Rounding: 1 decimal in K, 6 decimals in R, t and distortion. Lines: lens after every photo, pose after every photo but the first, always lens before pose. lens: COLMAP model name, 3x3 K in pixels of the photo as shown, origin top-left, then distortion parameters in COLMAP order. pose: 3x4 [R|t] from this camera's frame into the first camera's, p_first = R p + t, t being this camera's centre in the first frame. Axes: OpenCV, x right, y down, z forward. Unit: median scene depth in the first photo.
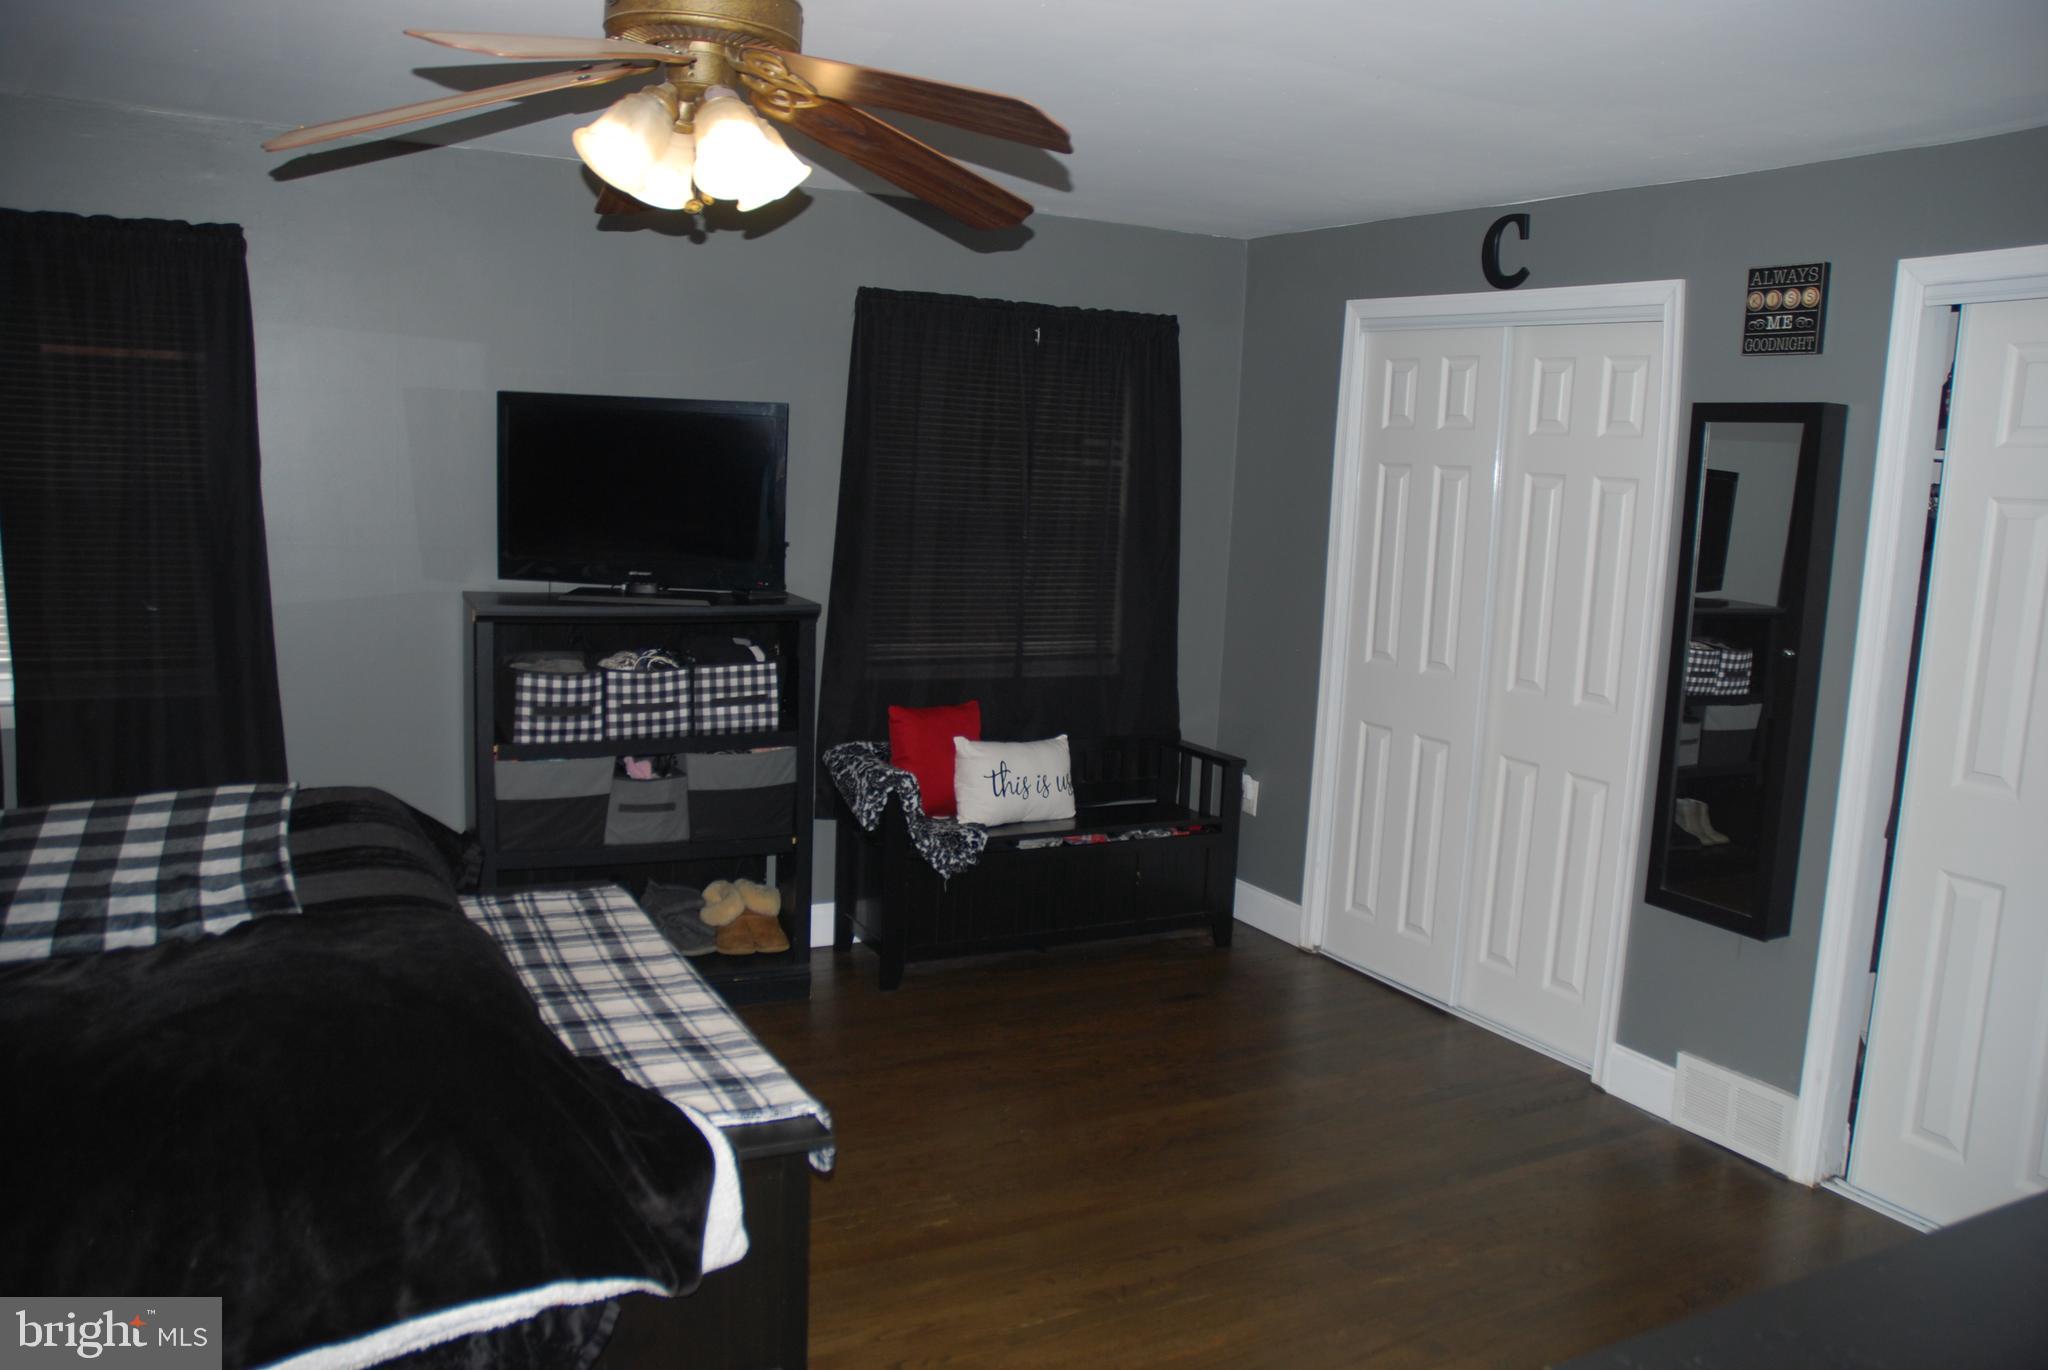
lens RADIAL K [[1613.1, 0, 1065.0], [0, 1613.1, 697.0], [0, 0, 1]] dist [-0.170891, 0.176601]
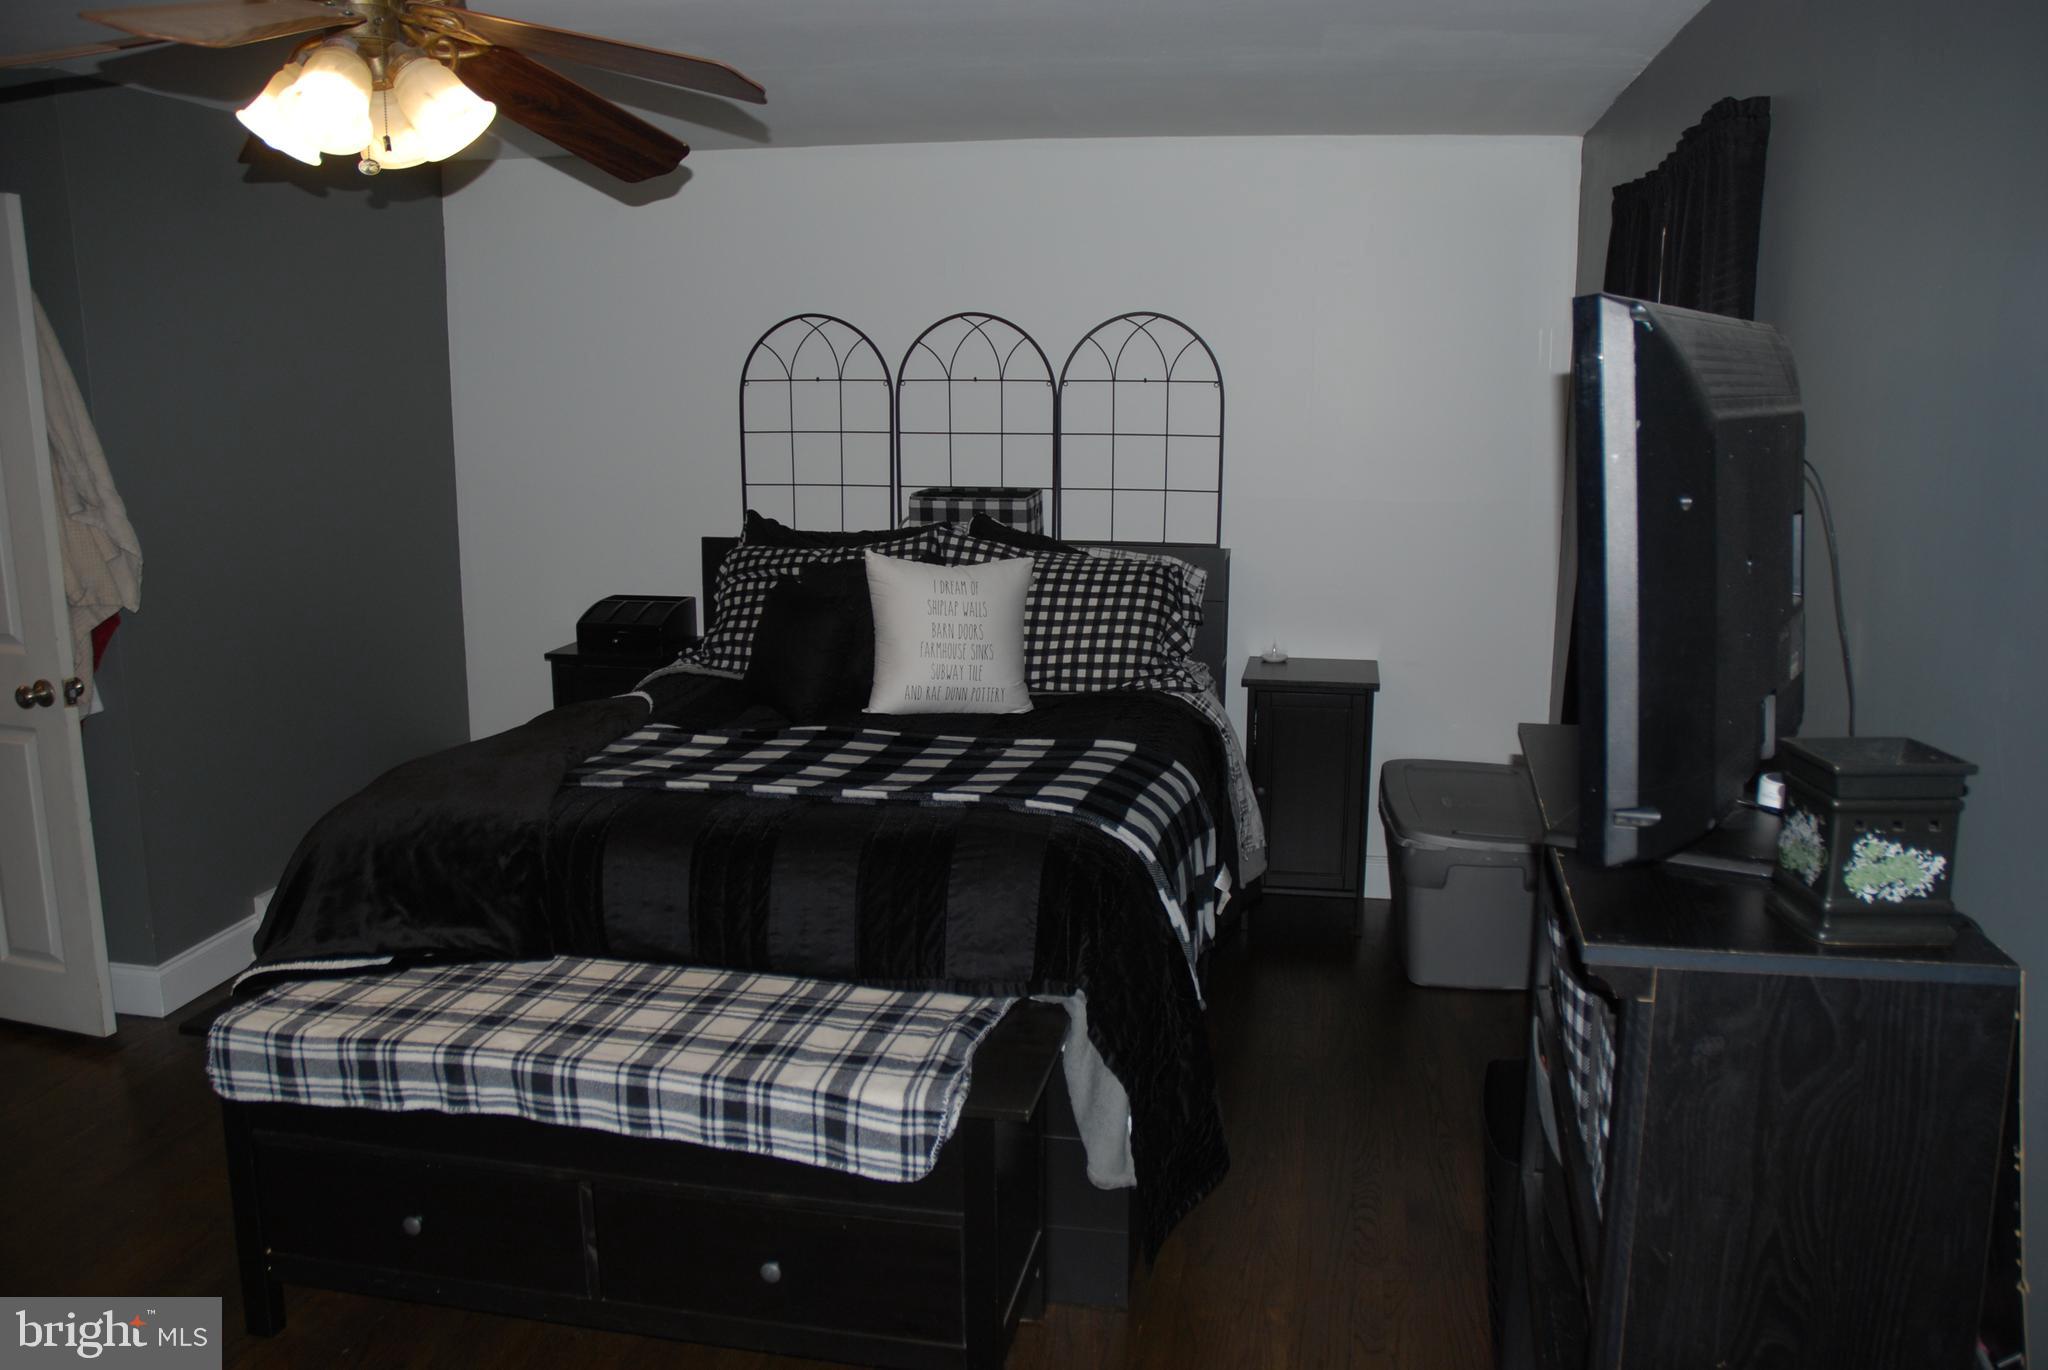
lens RADIAL K [[1599.1, 0, 1062.5], [0, 1599.1, 697.5], [0, 0, 1]] dist [-0.167372, 0.151325]
pose [[-0.645078, 0.098014, -0.757804, 0.142418], [-0.145186, 0.957951, 0.247490, -0.173796], [0.750196, 0.269673, -0.603723, 1.165795]]
